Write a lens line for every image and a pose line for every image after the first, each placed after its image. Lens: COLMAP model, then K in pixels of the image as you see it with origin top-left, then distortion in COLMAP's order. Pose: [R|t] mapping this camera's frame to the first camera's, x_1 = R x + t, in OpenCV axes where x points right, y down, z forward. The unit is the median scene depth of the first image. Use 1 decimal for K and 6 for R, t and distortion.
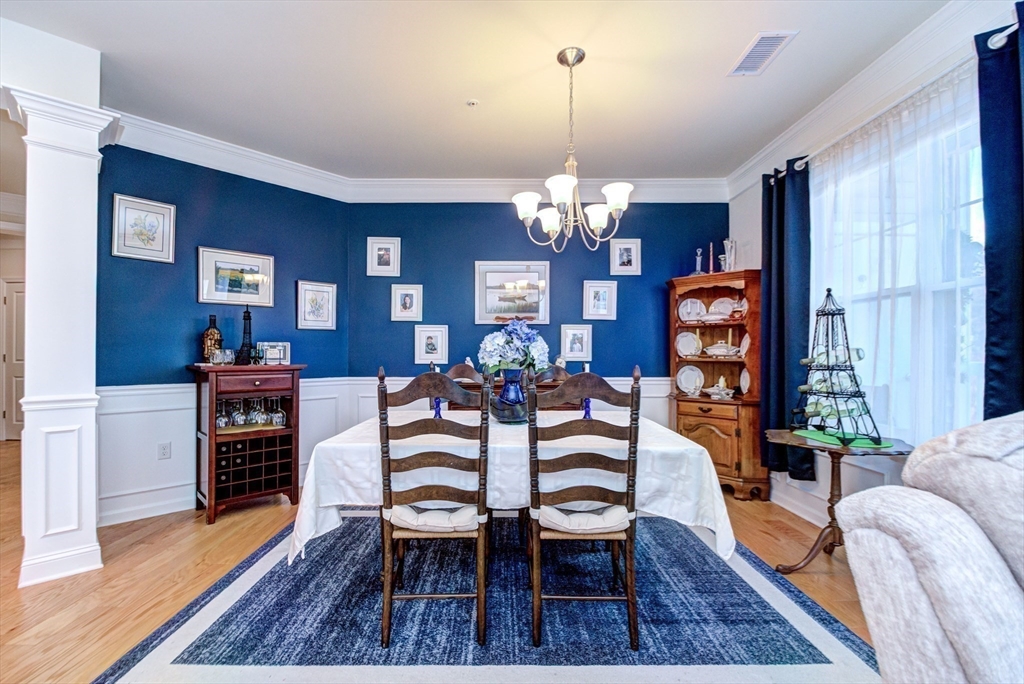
lens RADIAL K [[445.1, 0, 498.1], [0, 445.1, 350.3], [0, 0, 1]] dist [0.000819, -0.002239]
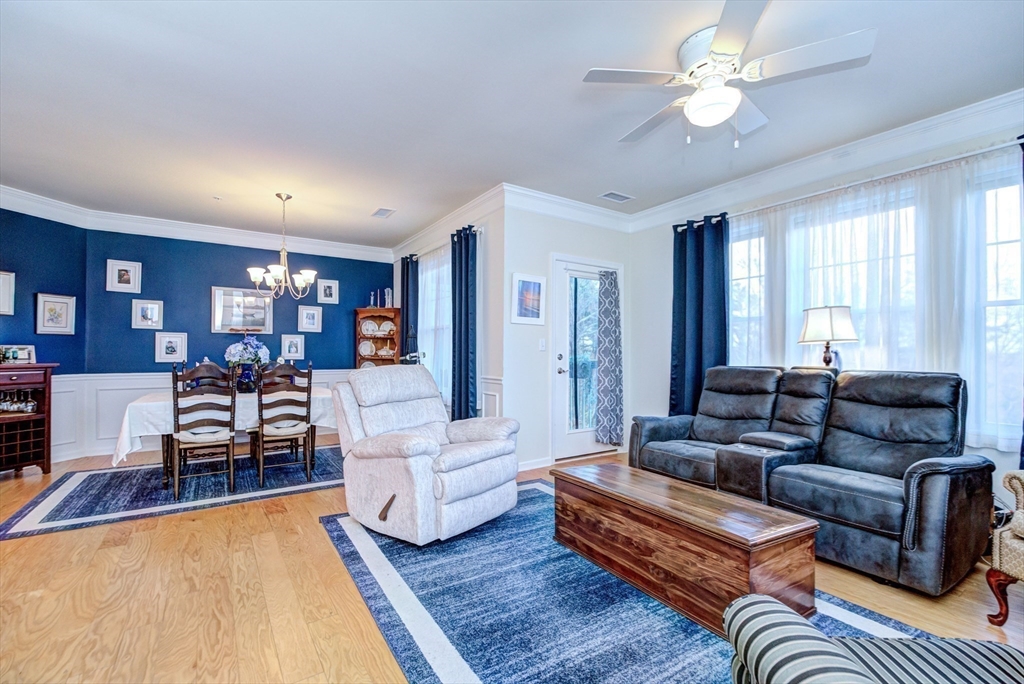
lens RADIAL K [[445.1, 0, 499.8], [0, 445.1, 349.6], [0, 0, 1]] dist [0.000819, -0.002239]
pose [[0.838780, 0.004942, 0.544448, -0.057322], [-0.004523, 0.999988, -0.002109, -0.009341], [-0.544451, -0.000693, 0.838792, -0.675263]]
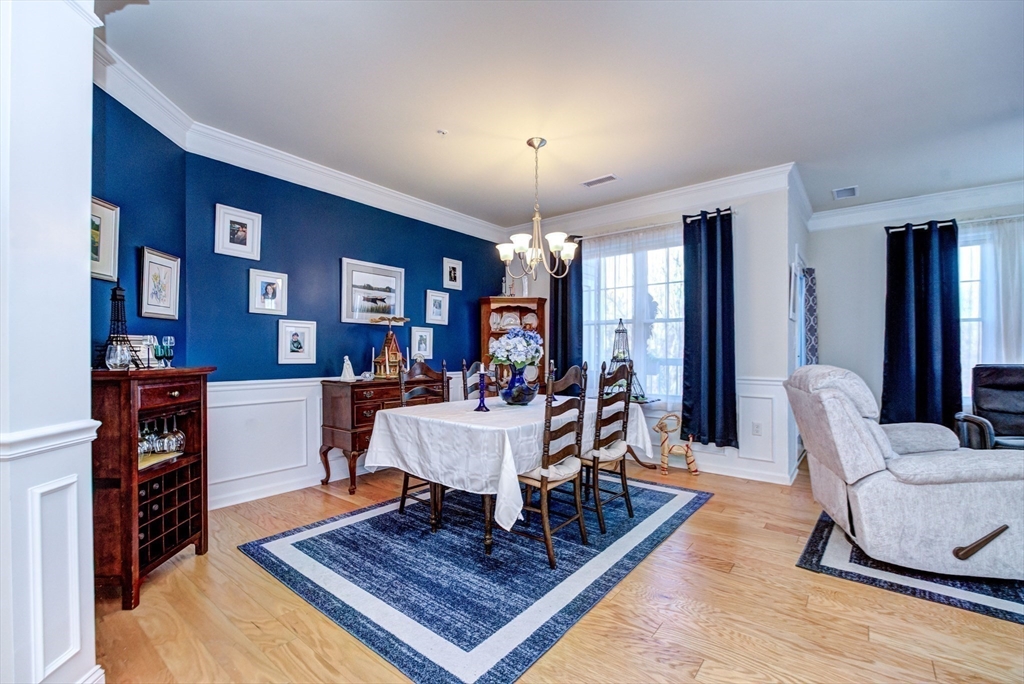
lens RADIAL K [[445.1, 0, 508.7], [0, 445.1, 347.9], [0, 0, 1]] dist [0.000819, -0.002239]
pose [[0.629478, 0.009248, 0.776963, -0.632593], [-0.006276, 0.999957, -0.006818, 0.002010], [-0.776993, -0.000585, 0.629509, 0.116310]]
